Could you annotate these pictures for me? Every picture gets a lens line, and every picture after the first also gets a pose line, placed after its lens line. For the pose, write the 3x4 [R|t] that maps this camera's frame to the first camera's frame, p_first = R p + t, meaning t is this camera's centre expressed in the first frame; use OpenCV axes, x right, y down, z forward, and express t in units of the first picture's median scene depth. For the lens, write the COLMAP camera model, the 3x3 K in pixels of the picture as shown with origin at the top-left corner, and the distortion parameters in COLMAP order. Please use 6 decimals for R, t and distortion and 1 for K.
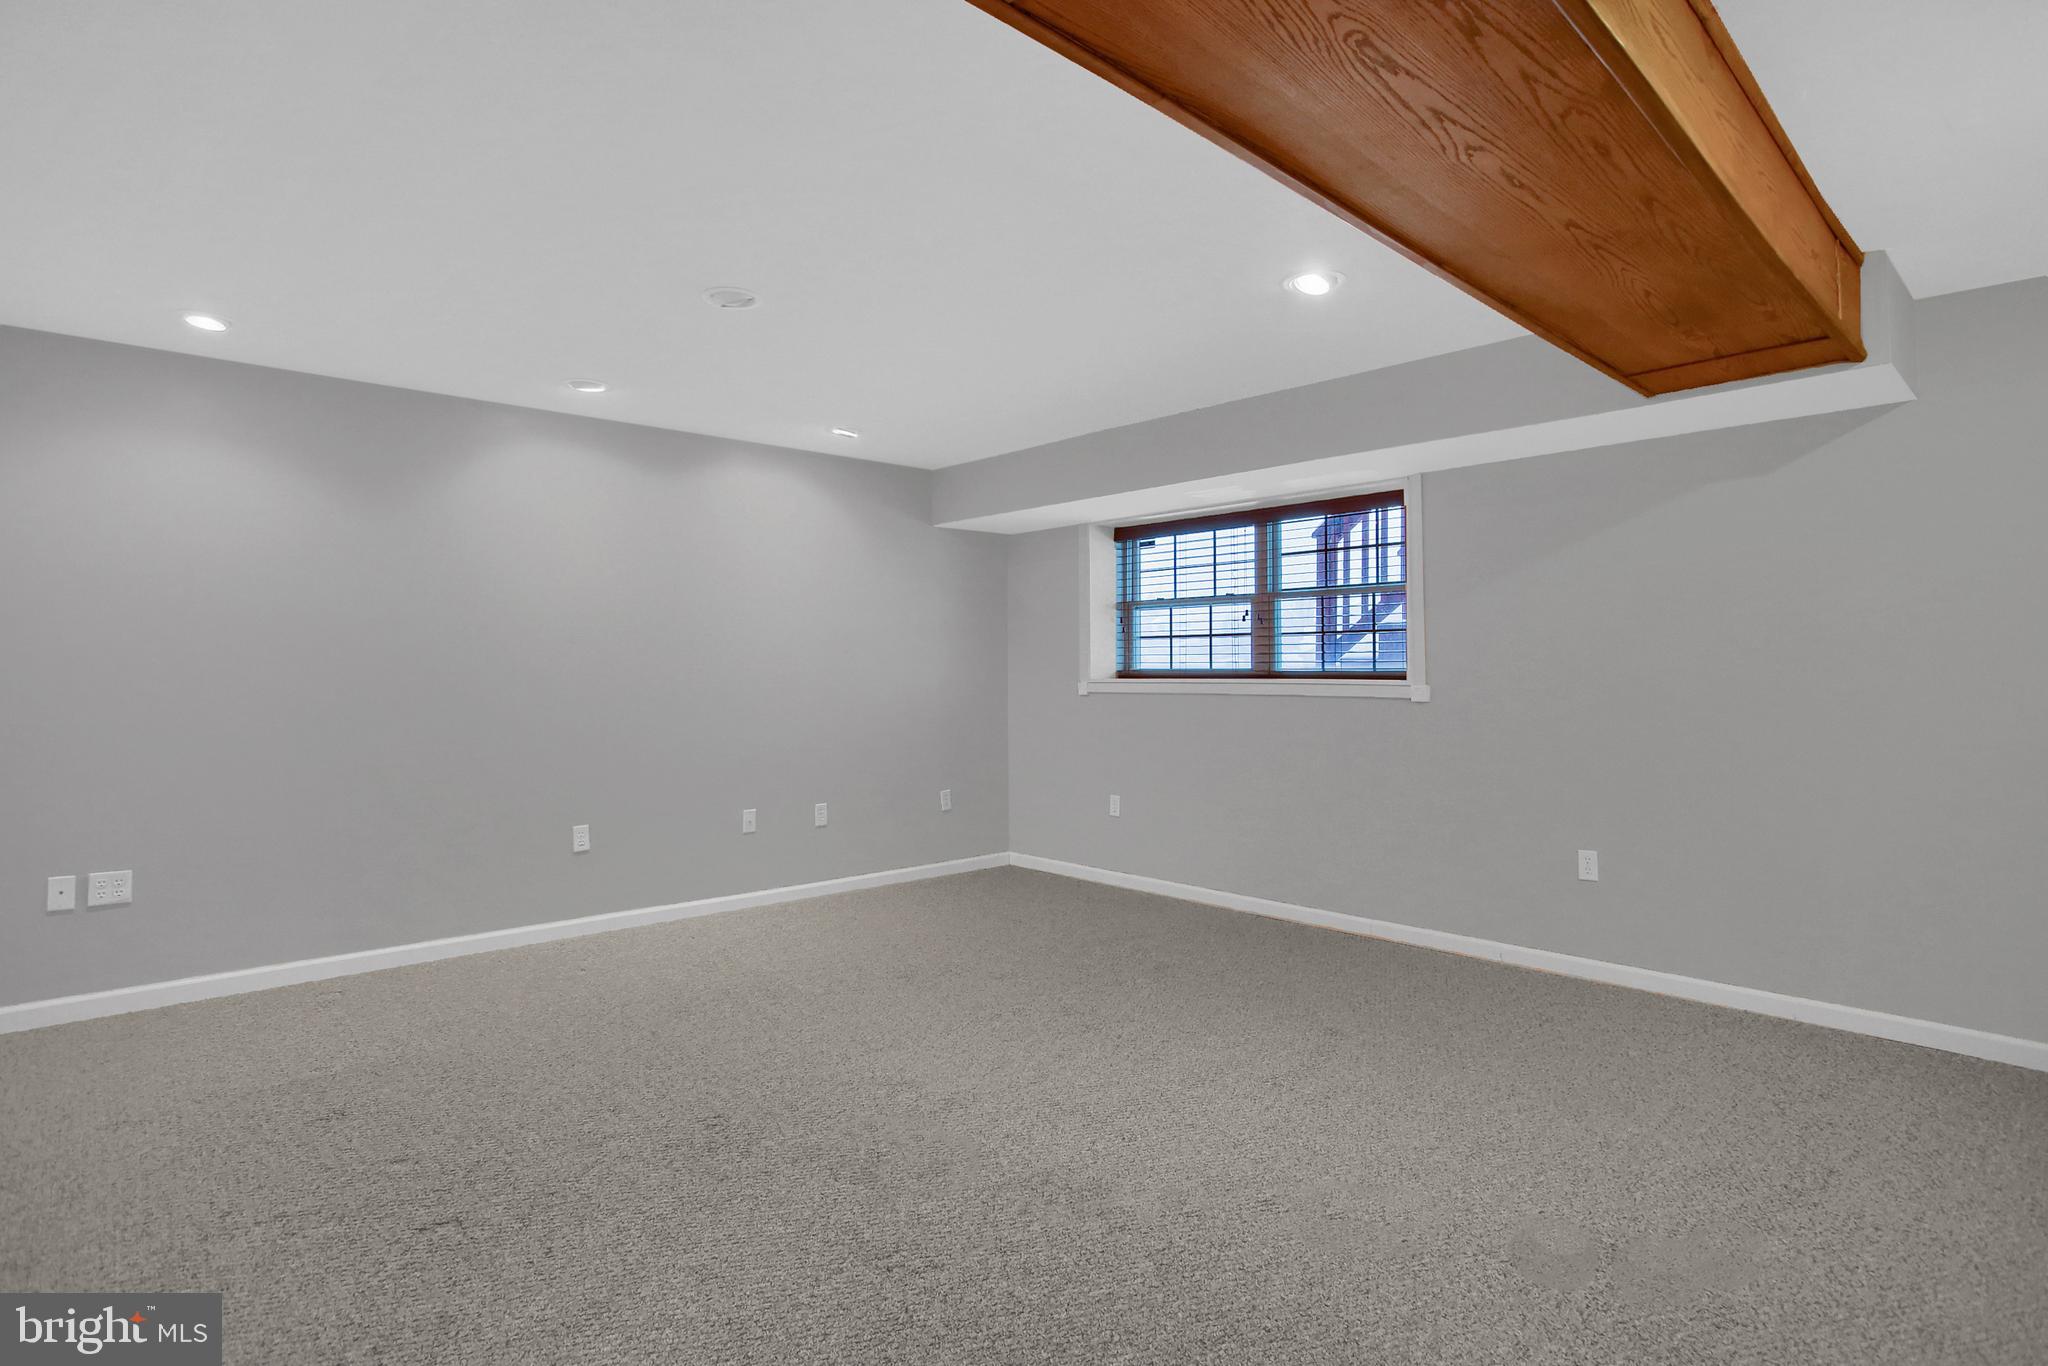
lens RADIAL K [[1004.3, 0, 1020.1], [0, 1004.3, 653.2], [0, 0, 1]] dist [-0.070067, 0.031575]
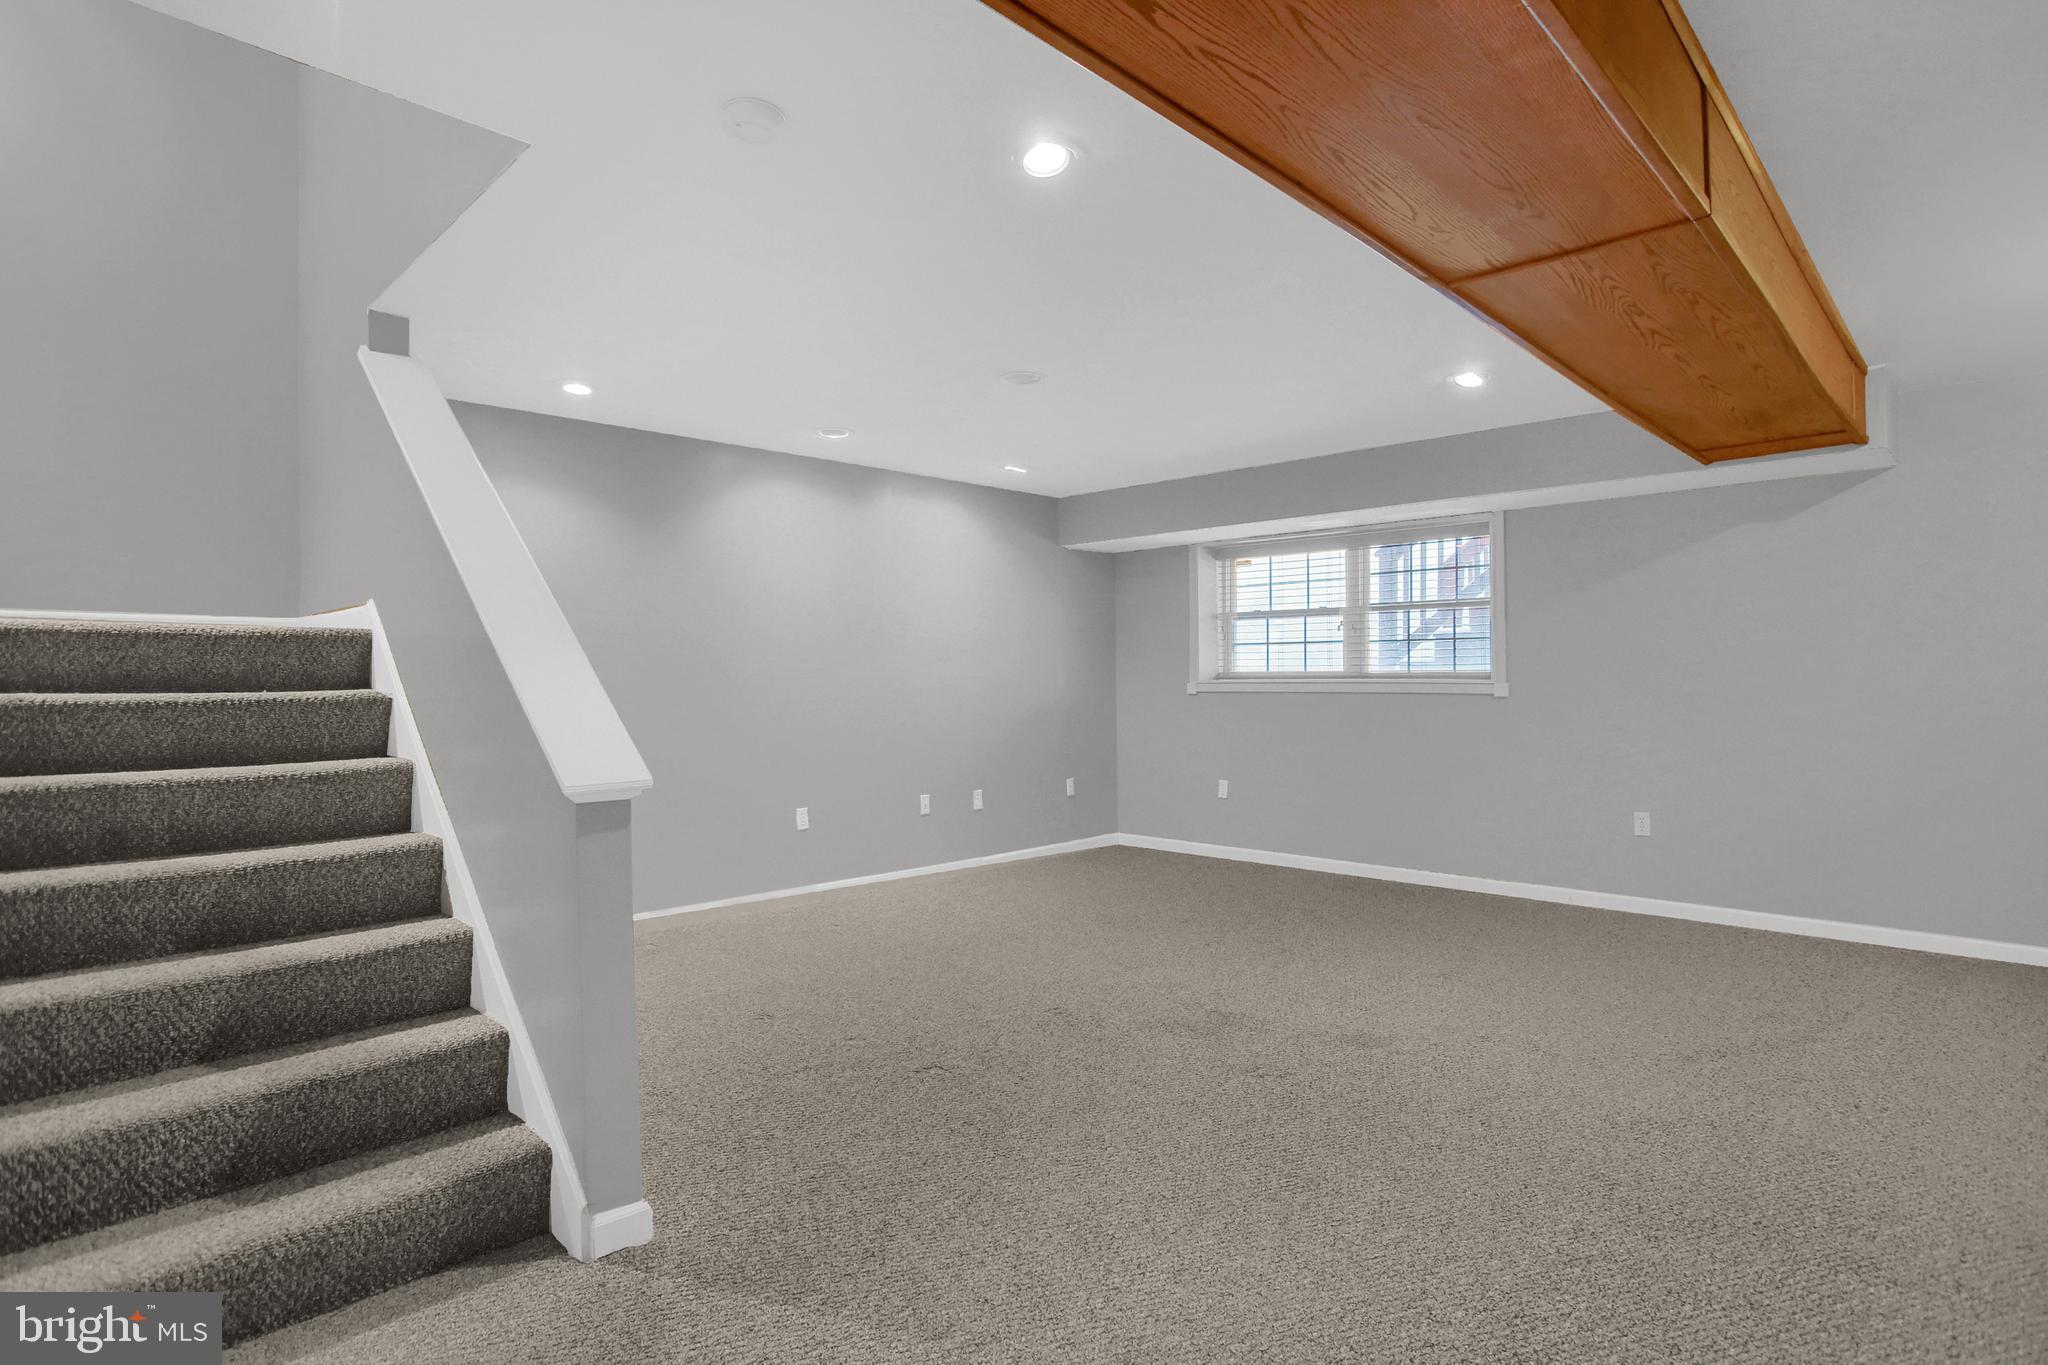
lens RADIAL K [[1040.7, 0, 1024.0], [0, 1040.7, 682.5], [0, 0, 1]] dist [-0.072015, 0.041691]
pose [[0.998199, -0.004716, 0.059800, -0.215427], [0.003234, 0.999686, 0.024858, -0.002510], [-0.059899, -0.024619, 0.997901, -0.190919]]
